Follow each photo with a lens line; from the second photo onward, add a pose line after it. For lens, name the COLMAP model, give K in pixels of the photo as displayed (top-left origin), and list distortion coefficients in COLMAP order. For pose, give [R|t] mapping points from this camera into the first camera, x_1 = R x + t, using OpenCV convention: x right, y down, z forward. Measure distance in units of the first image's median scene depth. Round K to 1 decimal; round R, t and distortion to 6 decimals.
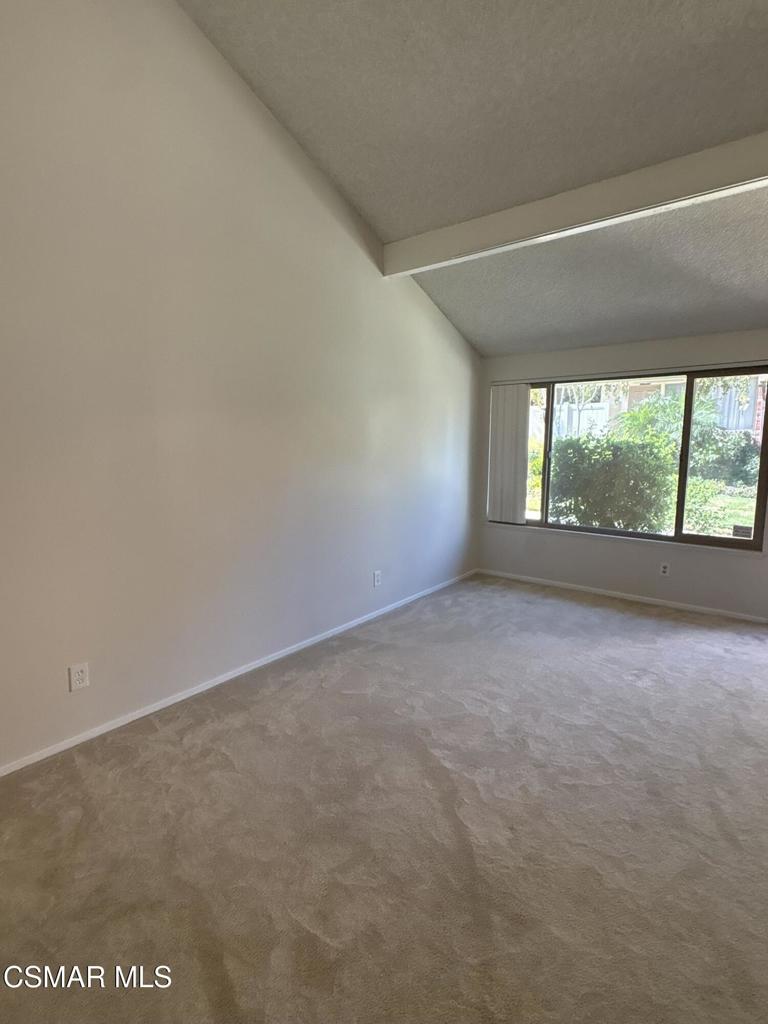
lens RADIAL K [[508.6, 0, 383.9], [0, 508.6, 514.3], [0, 0, 1]] dist [0.001740, -0.002181]
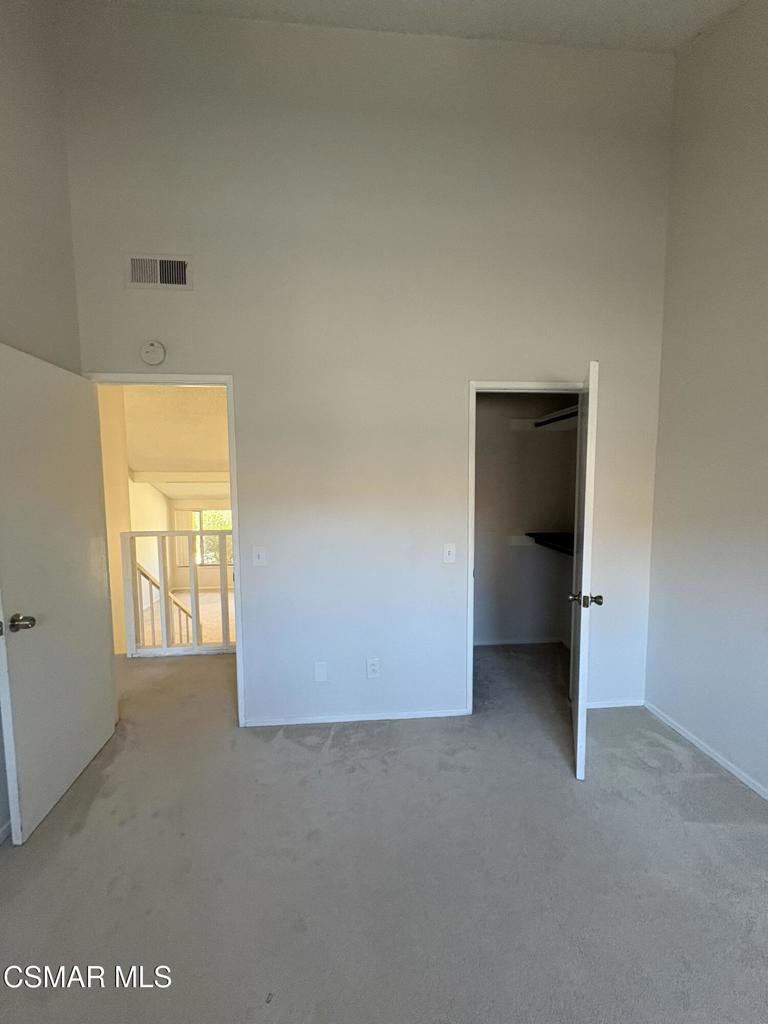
lens RADIAL K [[406.5, 0, 385.2], [0, 406.5, 514.9], [0, 0, 1]] dist [0.000841, -0.000720]
pose [[0.728757, -0.059942, 0.682144, -0.399140], [0.109076, 0.993604, -0.029218, -0.069000], [-0.676029, 0.095698, 0.730634, -1.144662]]
